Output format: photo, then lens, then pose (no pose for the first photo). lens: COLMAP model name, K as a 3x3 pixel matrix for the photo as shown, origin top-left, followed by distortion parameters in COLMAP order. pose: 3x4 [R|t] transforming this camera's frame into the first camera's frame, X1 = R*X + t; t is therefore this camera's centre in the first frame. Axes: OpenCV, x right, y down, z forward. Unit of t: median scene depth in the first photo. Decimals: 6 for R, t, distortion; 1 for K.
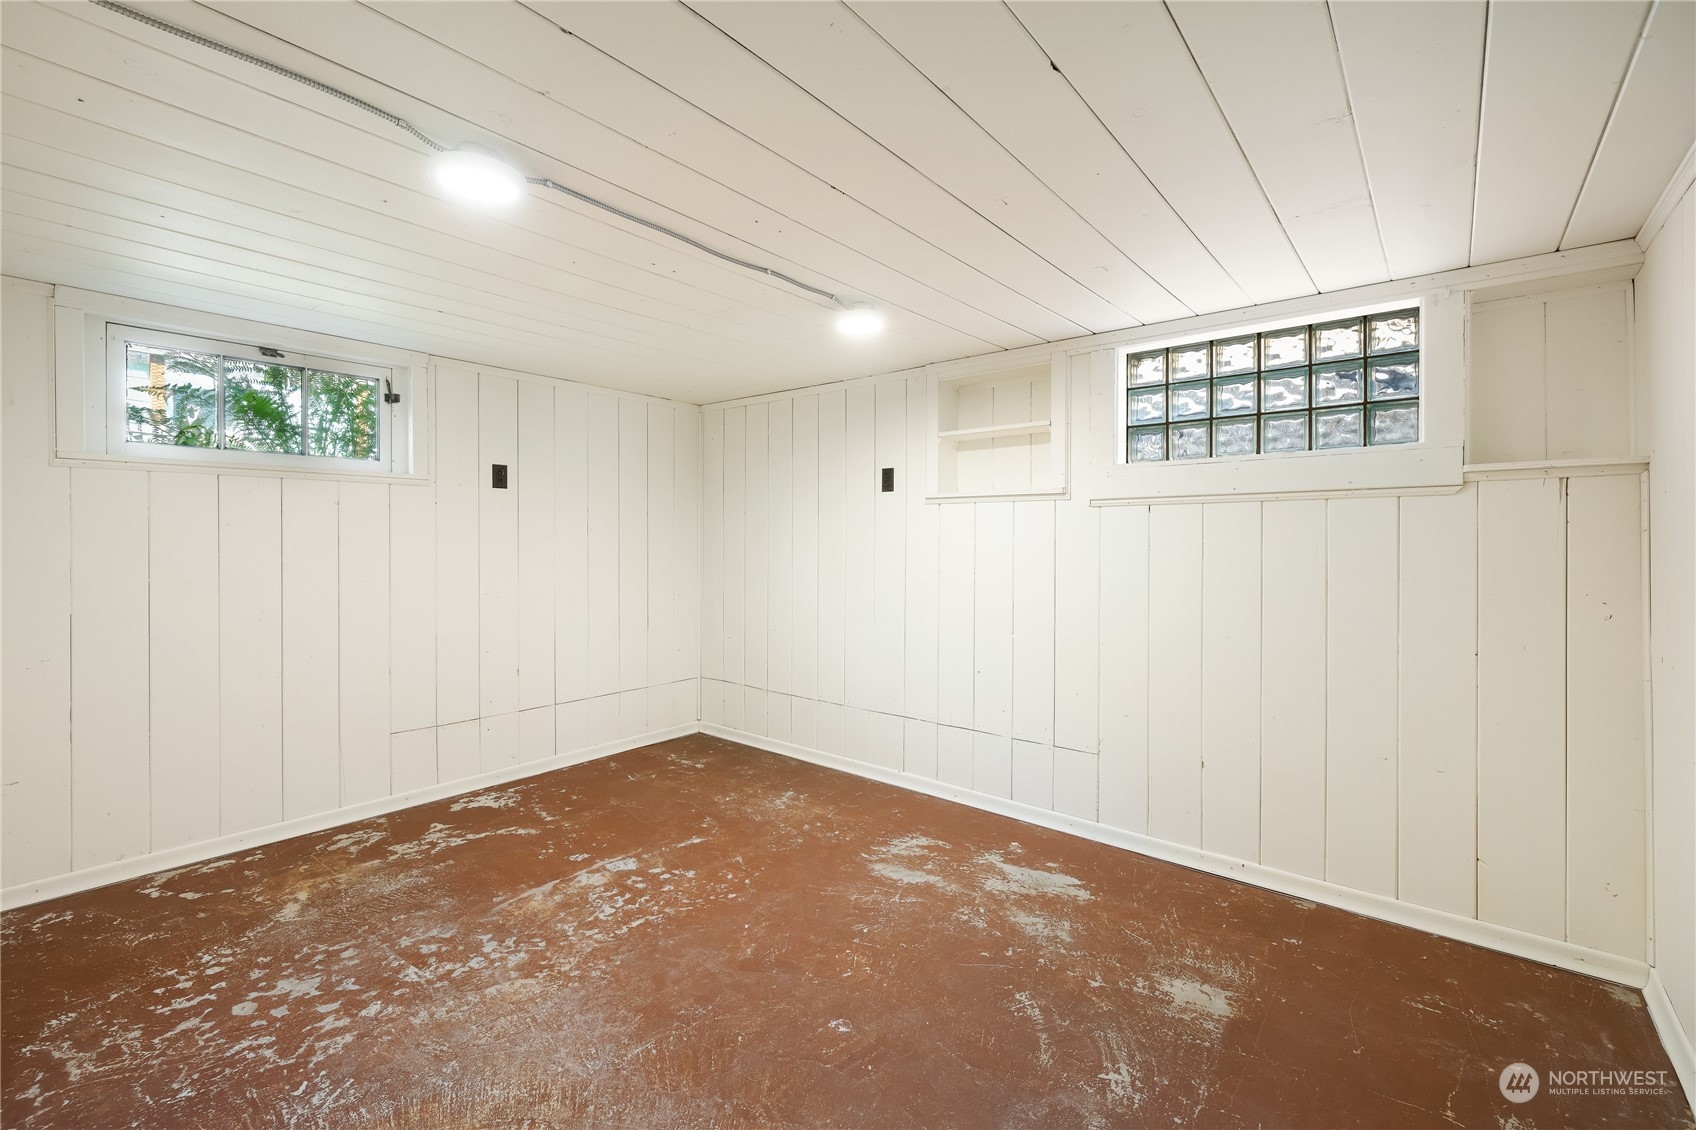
lens RADIAL K [[720.3, 0, 846.9], [0, 720.3, 550.6], [0, 0, 1]] dist [-0.001365, -0.000745]
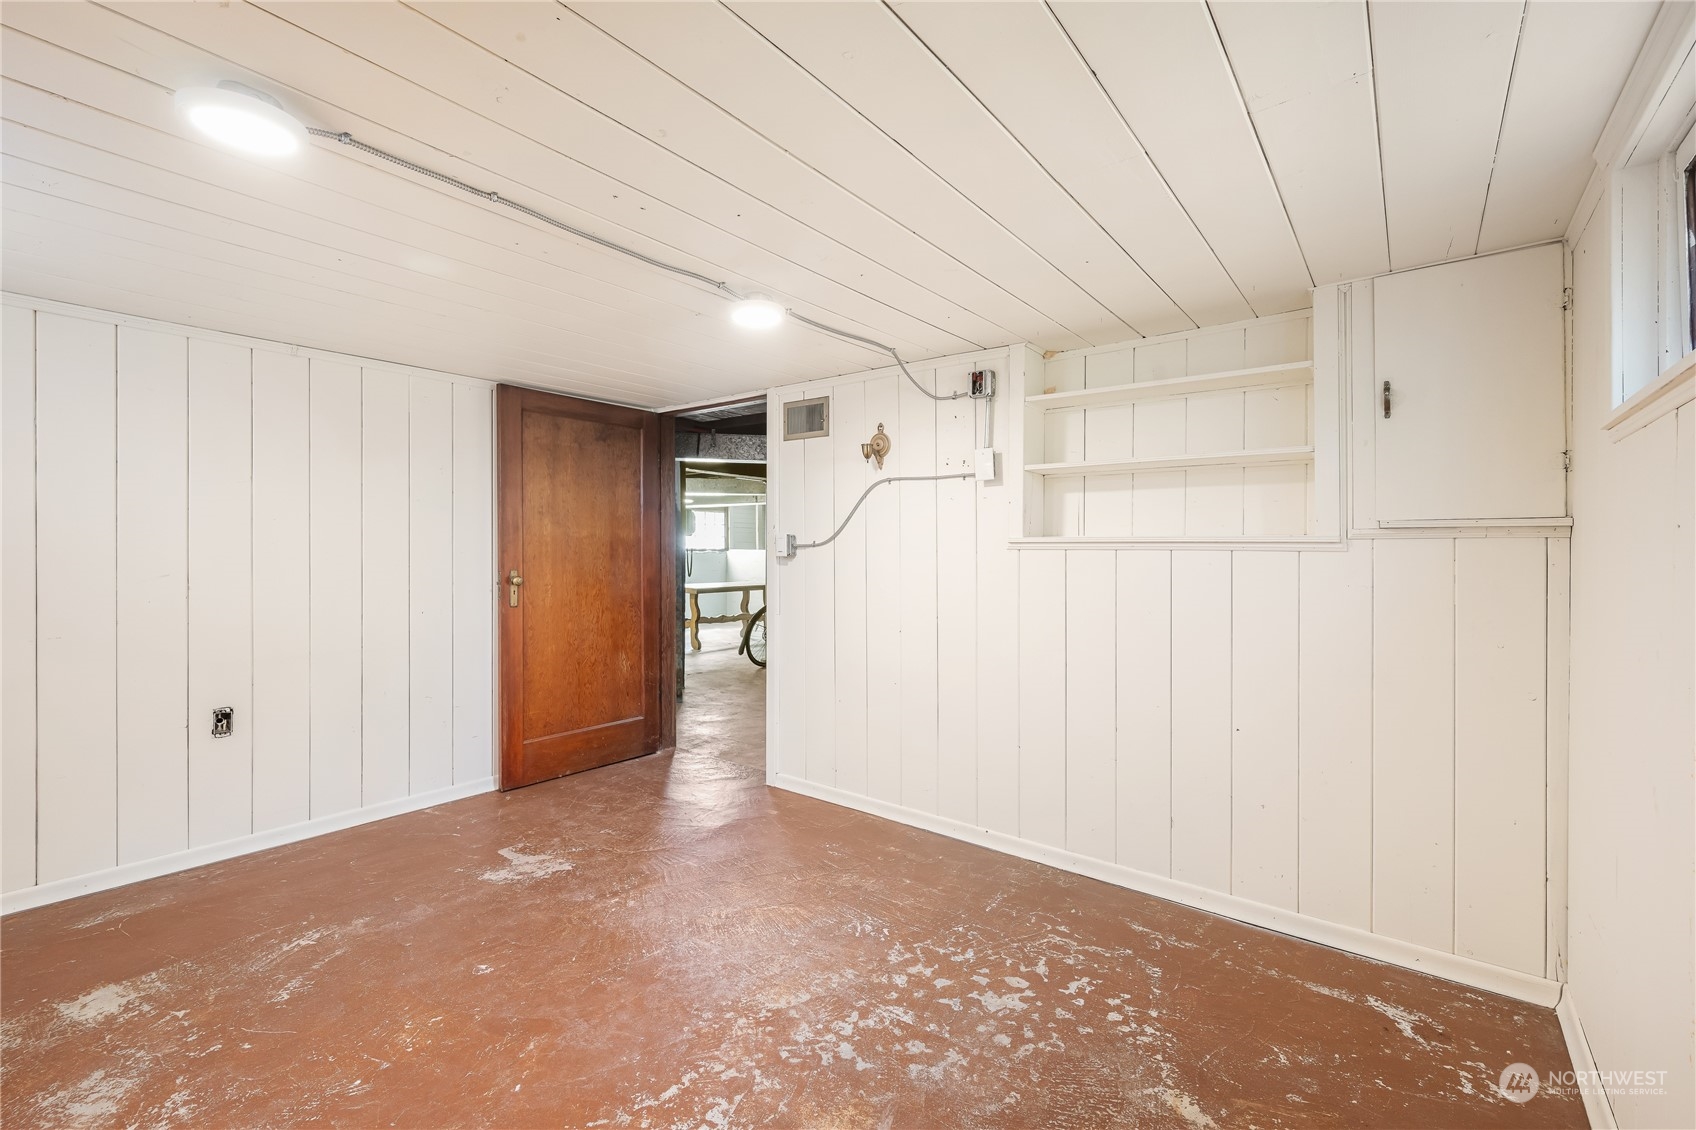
lens RADIAL K [[720.3, 0, 849.5], [0, 720.3, 554.1], [0, 0, 1]] dist [-0.001365, -0.000745]
pose [[-0.999601, -0.013252, -0.024952, -0.514208], [-0.013612, 0.999805, 0.014306, -0.033309], [0.024757, 0.014640, -0.999586, 1.979793]]
